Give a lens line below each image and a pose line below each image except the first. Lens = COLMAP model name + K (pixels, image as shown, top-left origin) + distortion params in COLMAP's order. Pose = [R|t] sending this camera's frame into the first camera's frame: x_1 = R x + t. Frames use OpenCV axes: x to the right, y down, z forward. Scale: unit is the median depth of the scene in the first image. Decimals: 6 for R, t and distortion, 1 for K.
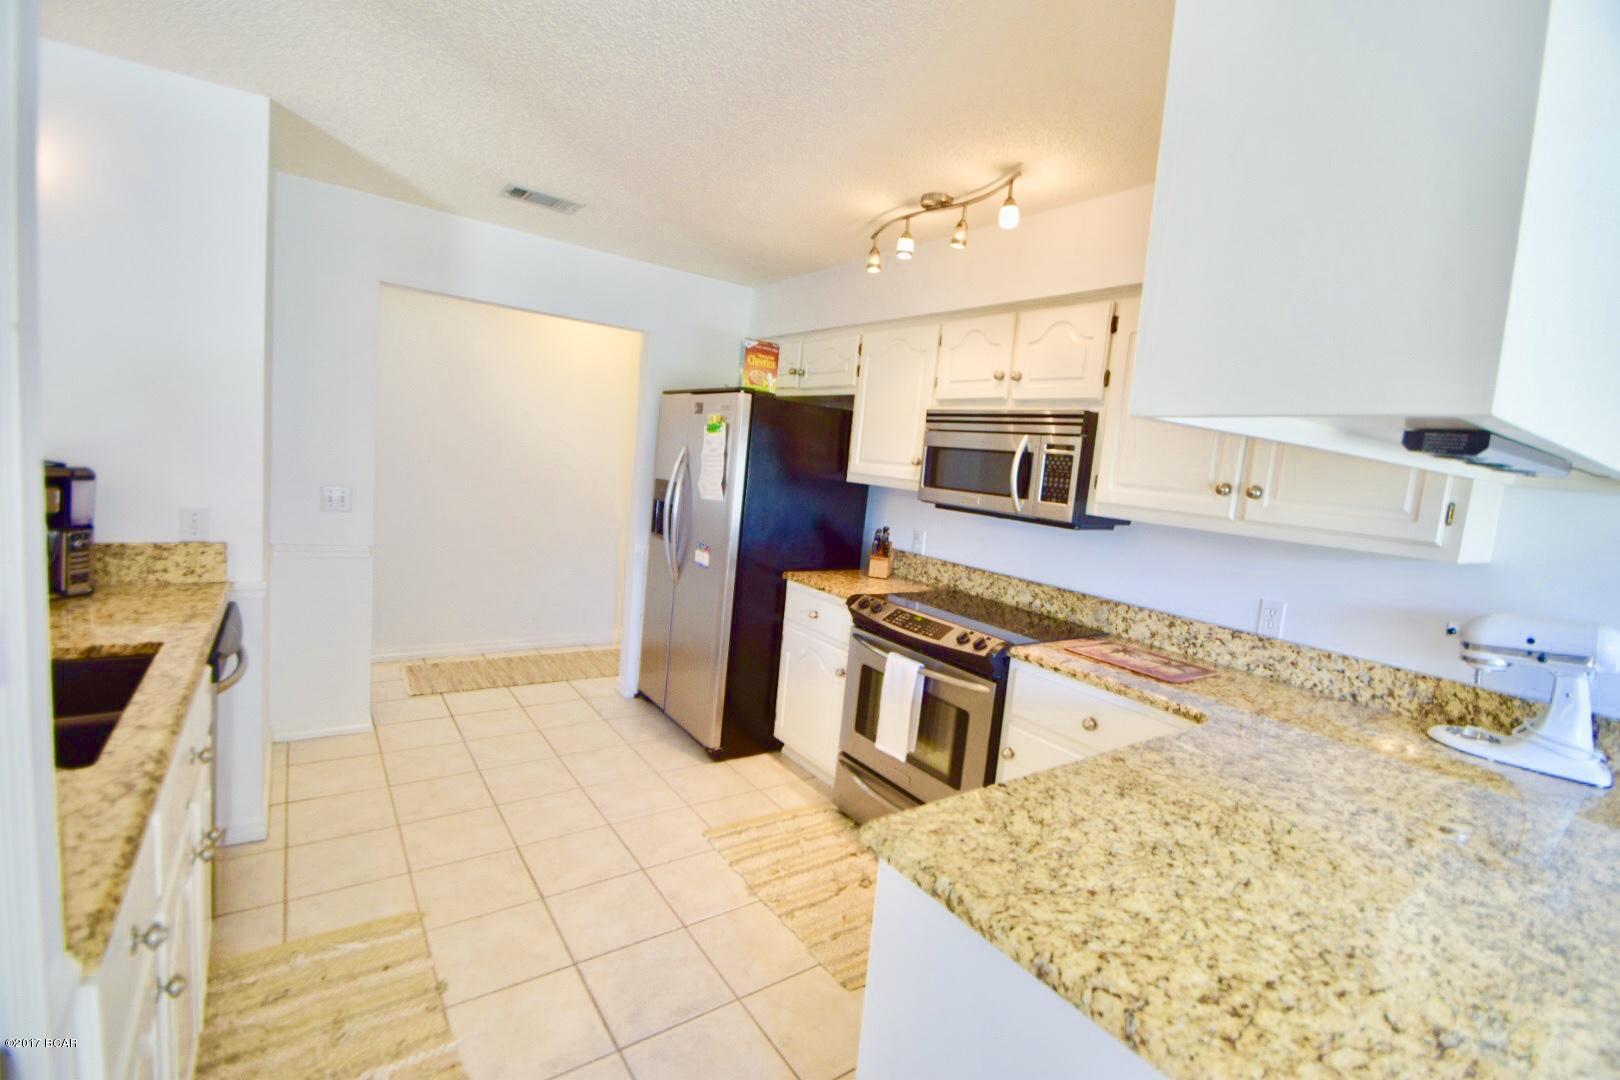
lens RADIAL K [[709.0, 0, 812.0], [0, 709.0, 537.7], [0, 0, 1]] dist [-0.001411, -0.000743]
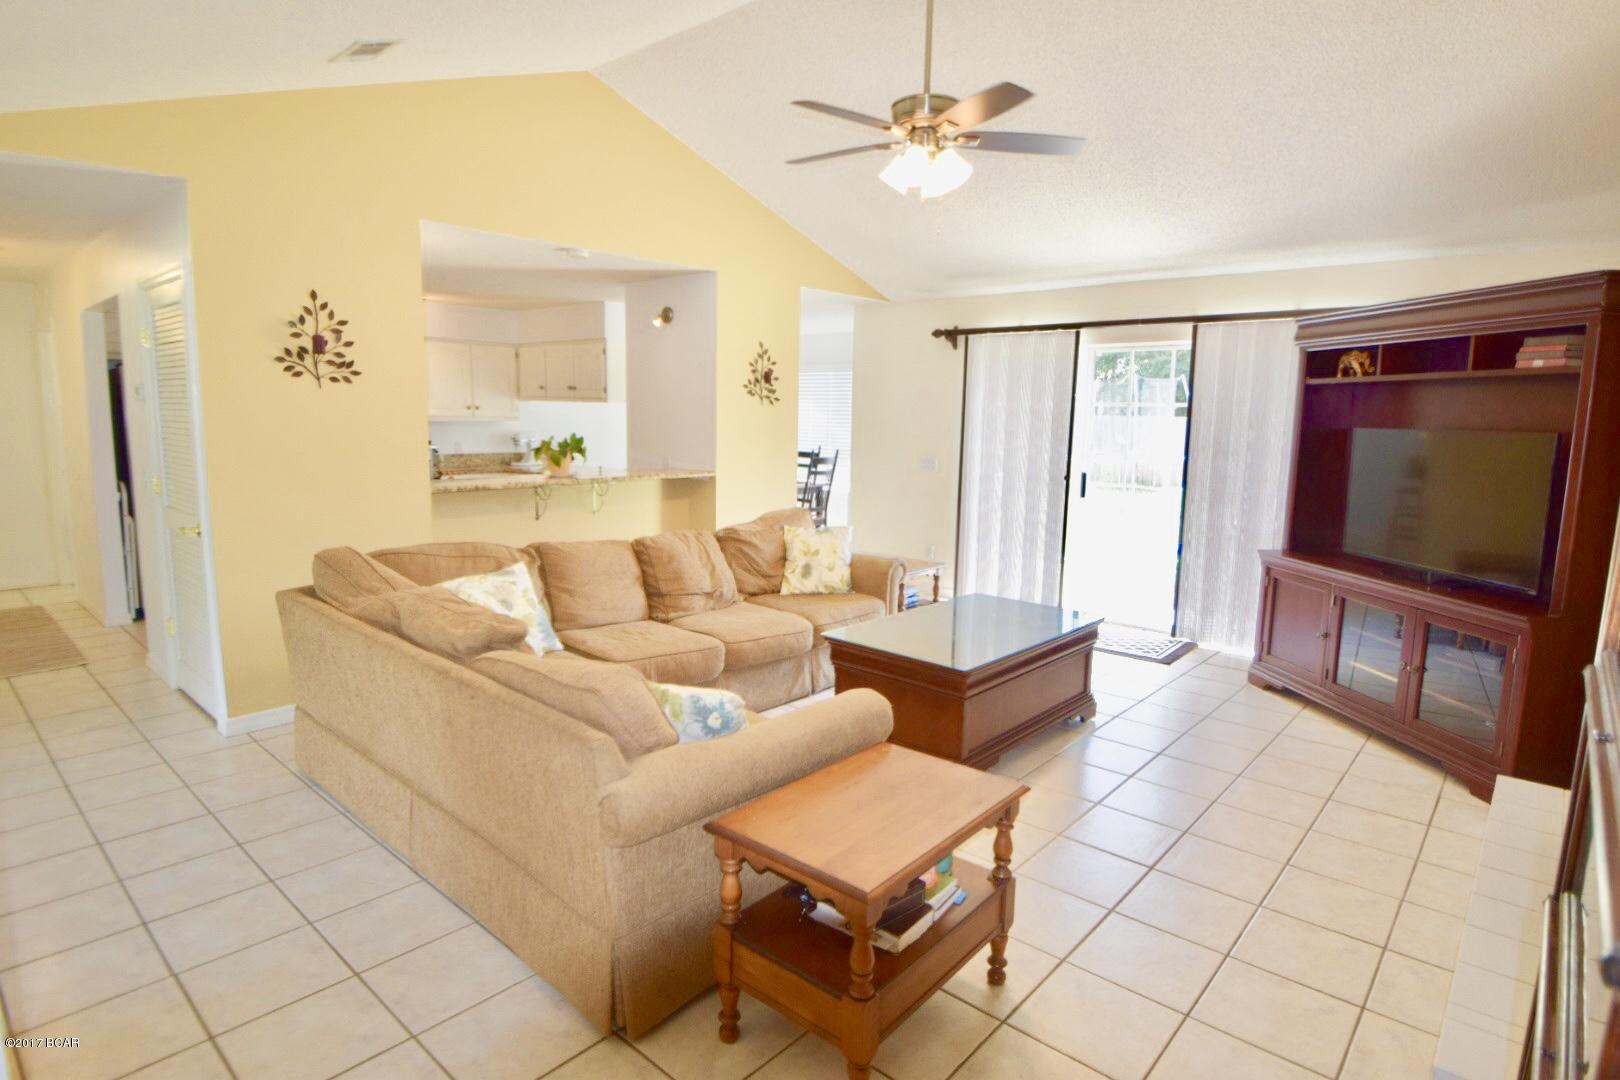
lens RADIAL K [[864.2, 0, 809.2], [0, 864.2, 533.3], [0, 0, 1]] dist [-0.005417, 0.000121]
pose [[-0.223557, -0.230446, 0.947057, -2.836118], [0.071938, 0.965097, 0.251817, -0.309209], [-0.972033, 0.124425, -0.199176, 0.278631]]
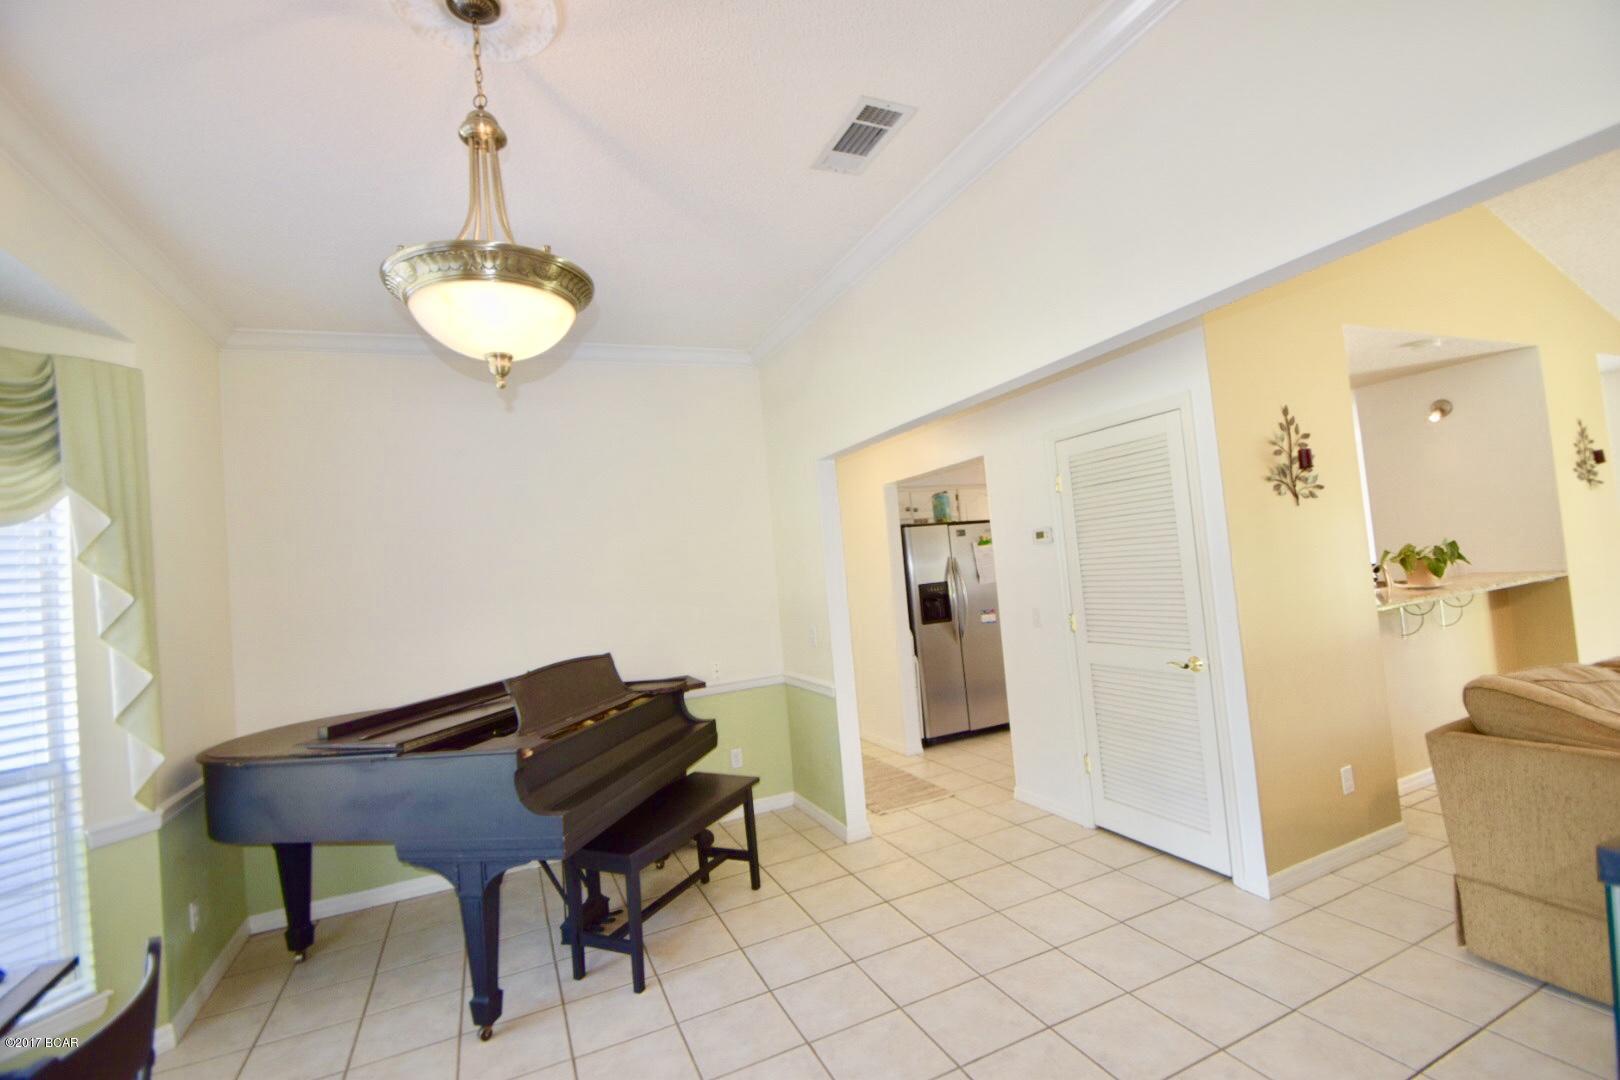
lens RADIAL K [[709.0, 0, 812.0], [0, 709.0, 537.7], [0, 0, 1]] dist [-0.001411, -0.000743]
pose [[0.173530, -0.068277, 0.982459, -2.448576], [0.212567, 0.976676, 0.030330, -0.392189], [-0.961614, 0.203576, 0.183996, 1.371298]]
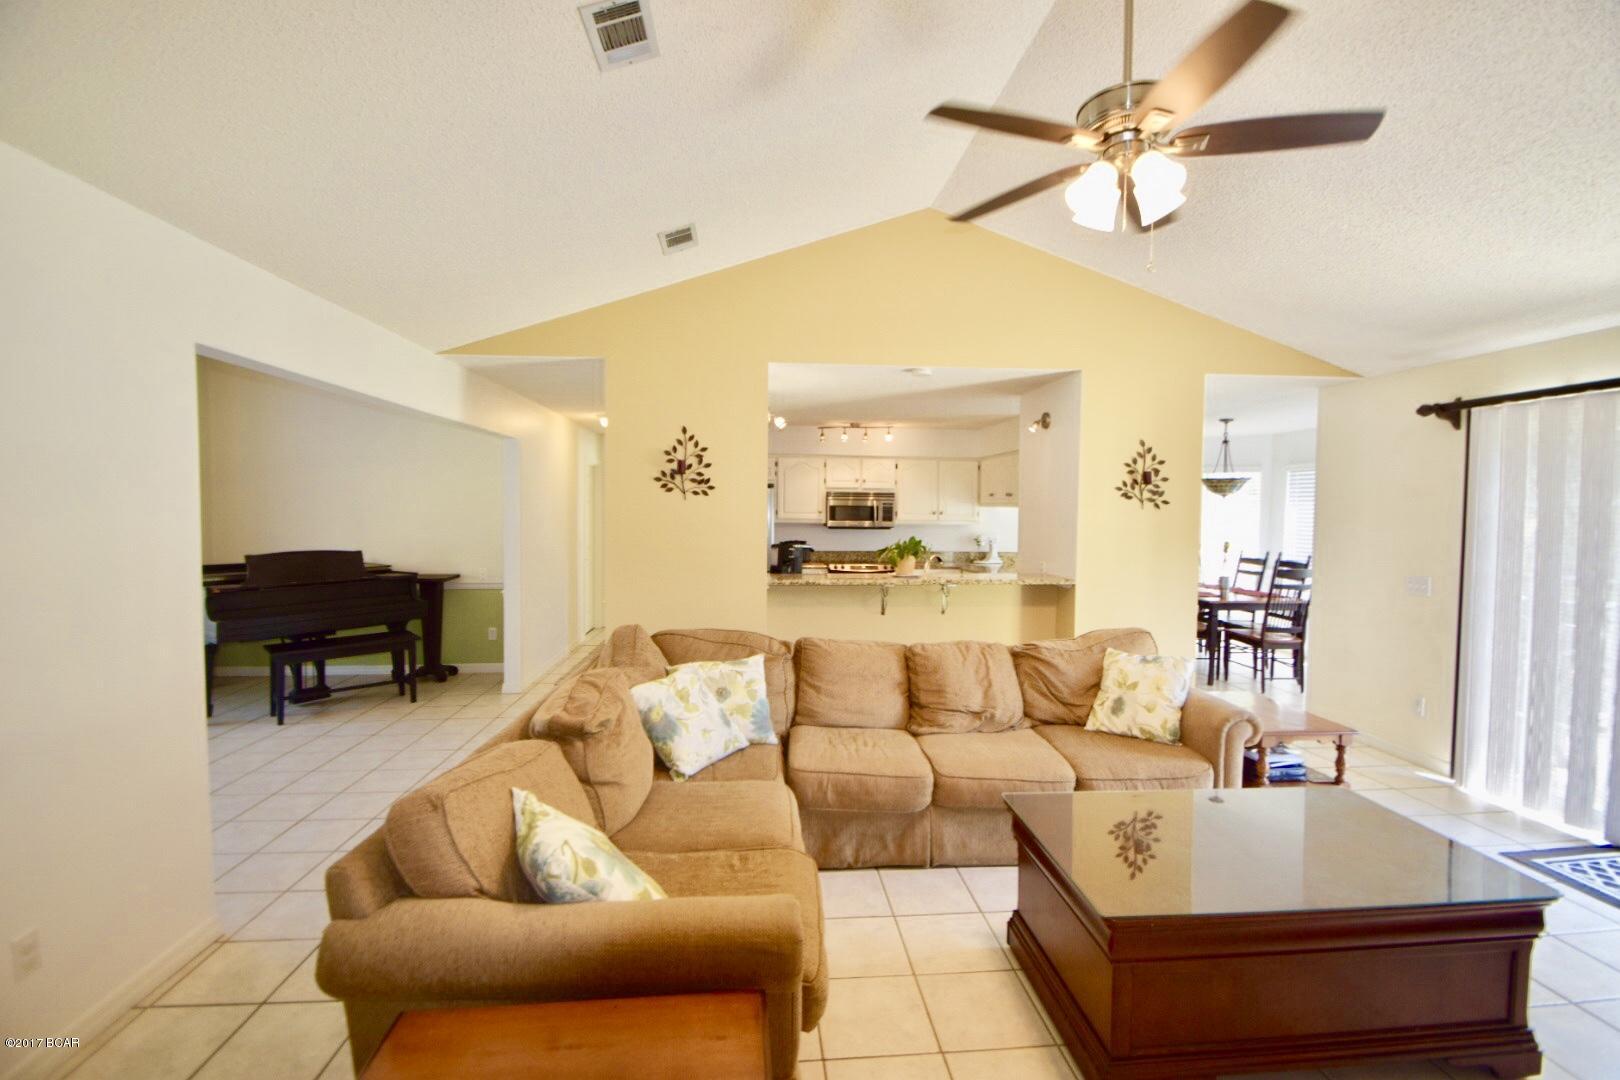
lens RADIAL K [[709.0, 0, 812.0], [0, 709.0, 537.7], [0, 0, 1]] dist [-0.001411, -0.000743]
pose [[0.503296, -0.123945, 0.855179, -2.397932], [0.134921, 0.988793, 0.063905, -0.212699], [-0.853516, 0.083218, 0.514379, -0.308965]]
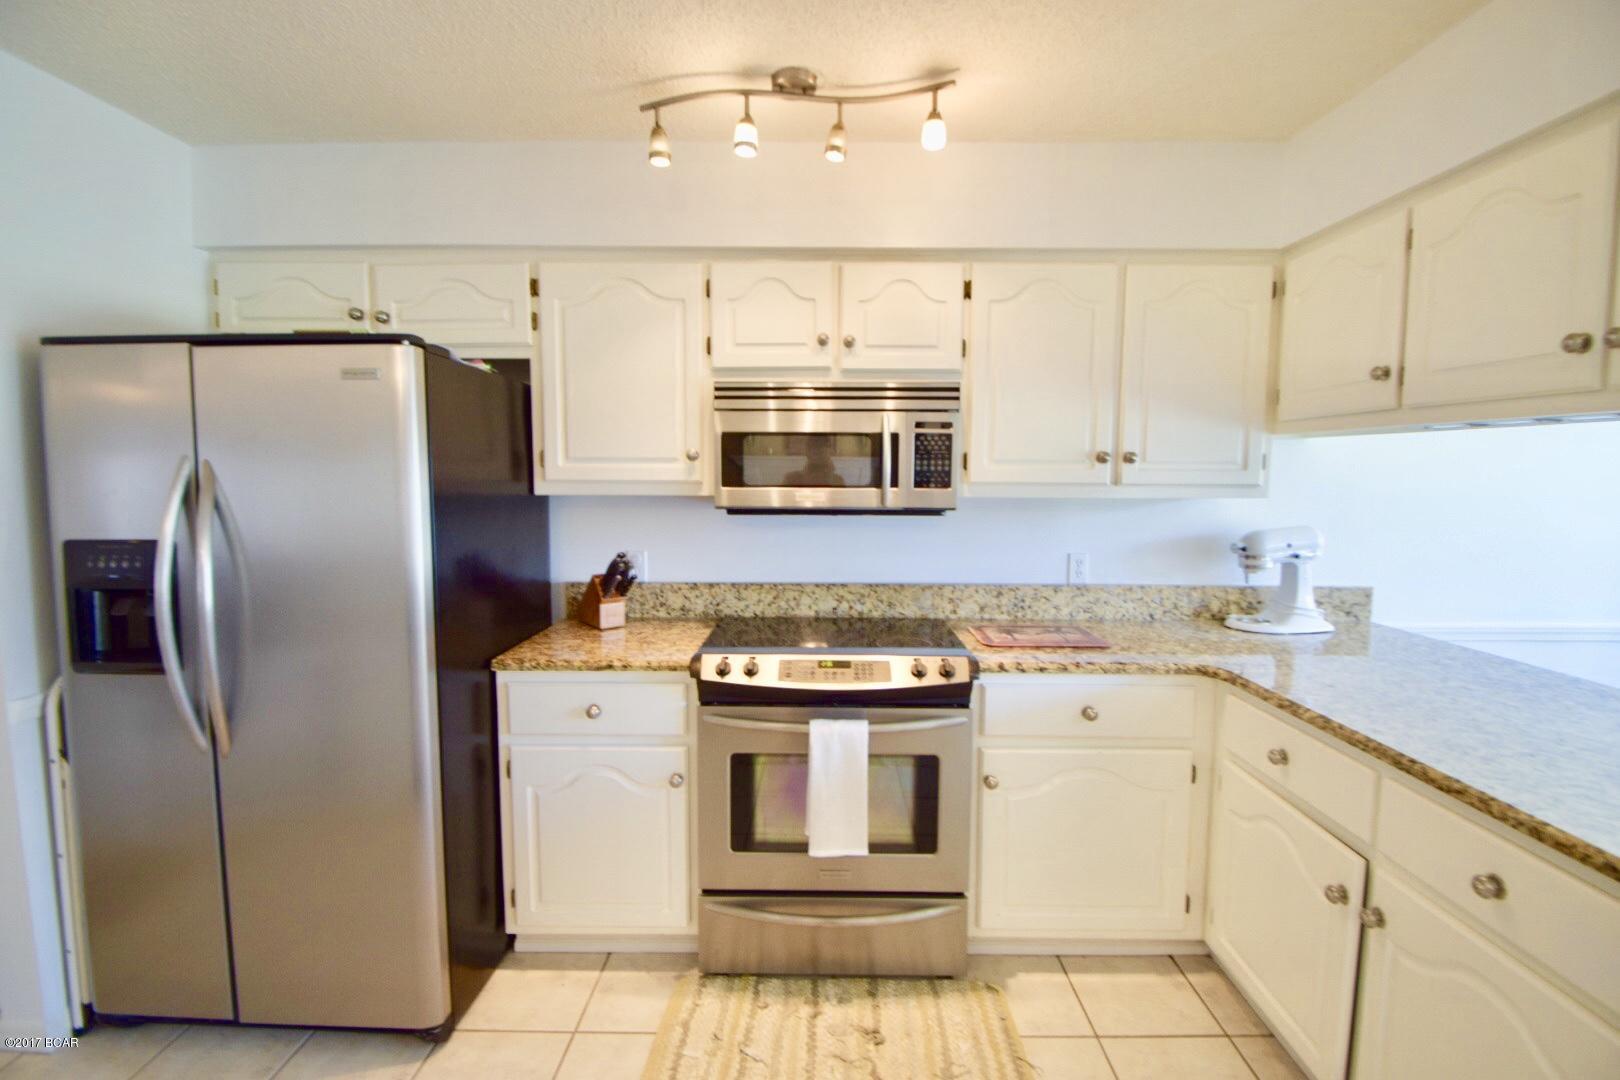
lens RADIAL K [[709.0, 0, 812.0], [0, 709.0, 537.7], [0, 0, 1]] dist [-0.001411, -0.000743]
pose [[0.587513, -0.161350, 0.792965, -0.429402], [0.142308, 0.985249, 0.095039, -0.089412], [-0.796603, 0.057009, 0.601809, 0.563113]]
